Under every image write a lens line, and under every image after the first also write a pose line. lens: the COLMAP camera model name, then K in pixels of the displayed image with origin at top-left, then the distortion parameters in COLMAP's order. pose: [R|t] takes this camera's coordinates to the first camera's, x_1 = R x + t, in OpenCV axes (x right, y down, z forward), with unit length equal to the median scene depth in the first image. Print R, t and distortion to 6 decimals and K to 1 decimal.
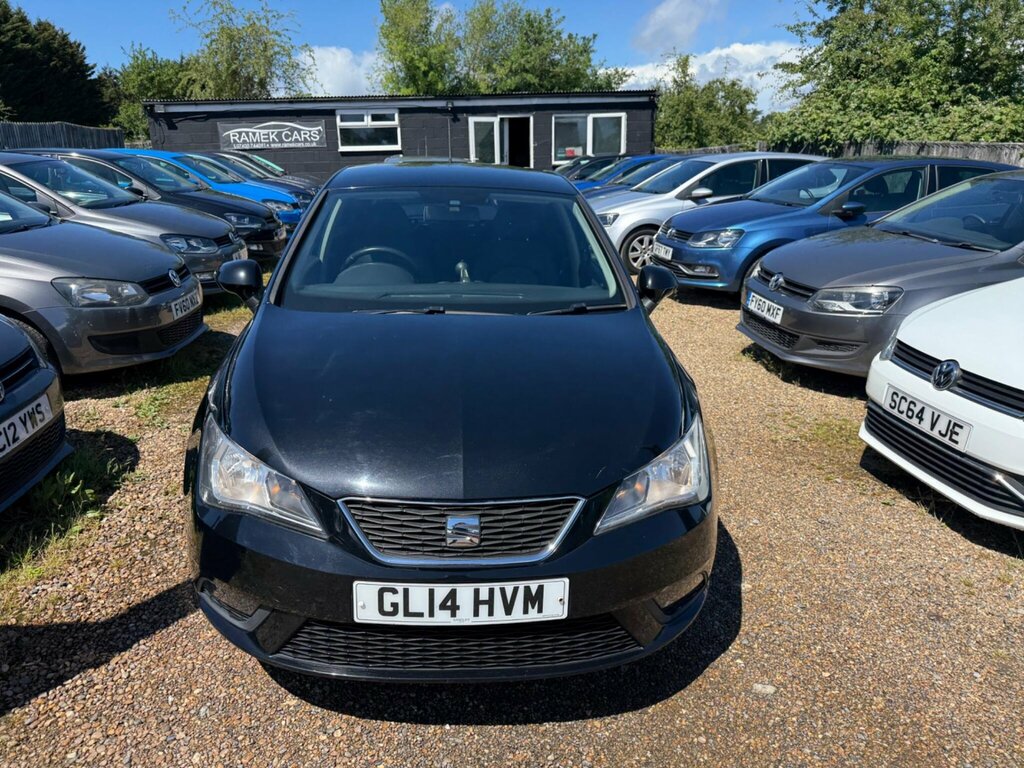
lens RADIAL K [[732.9, 0, 492.5], [0, 732.9, 379.5], [0, 0, 1]] dist [0.014849, -0.020258]
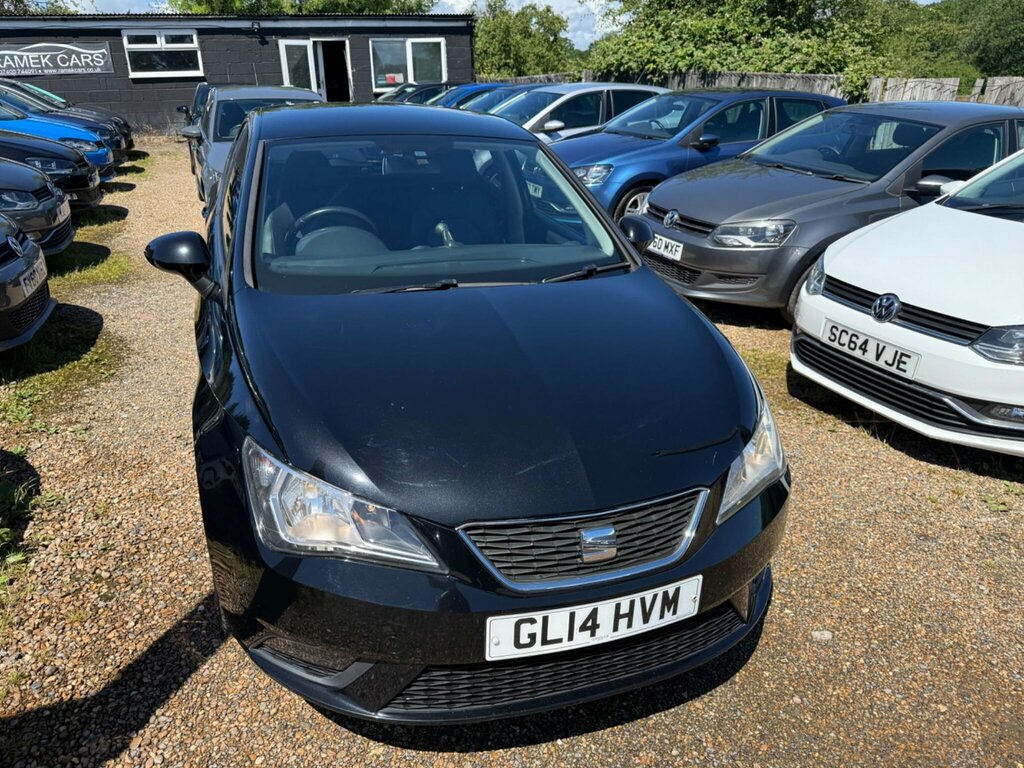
lens RADIAL K [[731.4, 0, 488.5], [0, 731.4, 375.9], [0, 0, 1]] dist [0.009121, -0.014199]
pose [[0.965942, -0.095473, 0.240503, -0.144413], [0.074045, 0.992562, 0.096629, -0.037240], [-0.247940, -0.075530, 0.965827, 0.071106]]
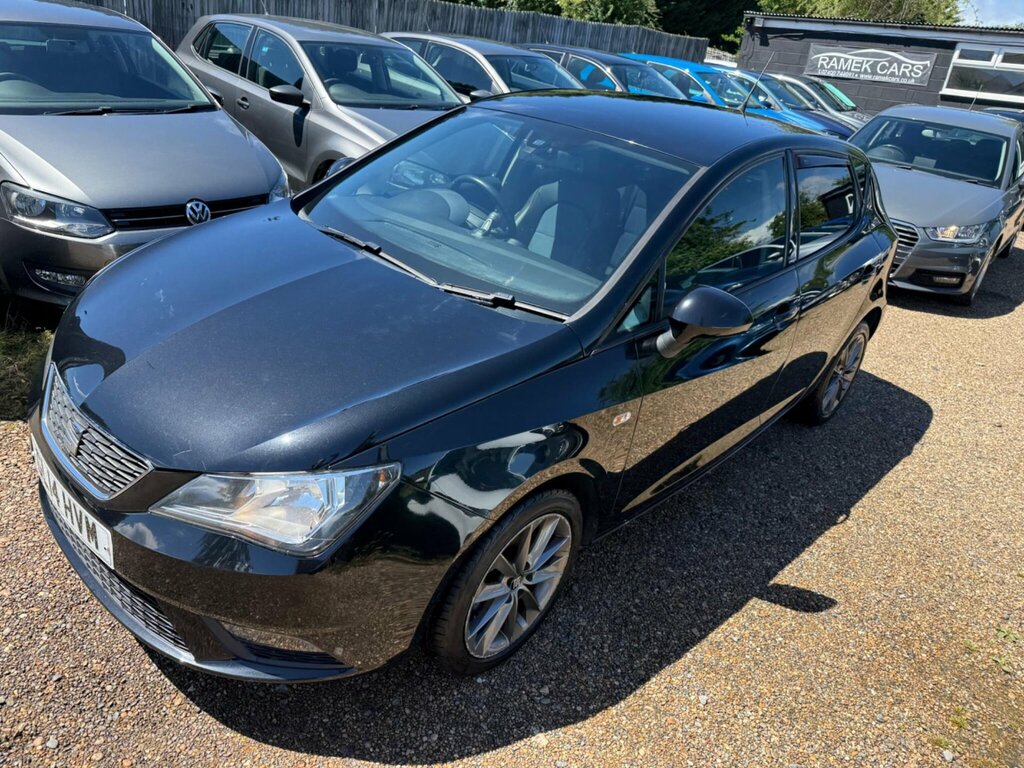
lens RADIAL K [[732.9, 0, 482.7], [0, 732.9, 384.6], [0, 0, 1]] dist [0.014849, -0.020258]
pose [[0.663781, 0.397256, -0.633705, 0.373948], [-0.331383, 0.915788, 0.226976, -0.108713], [0.670507, 0.059337, 0.739527, 0.244303]]
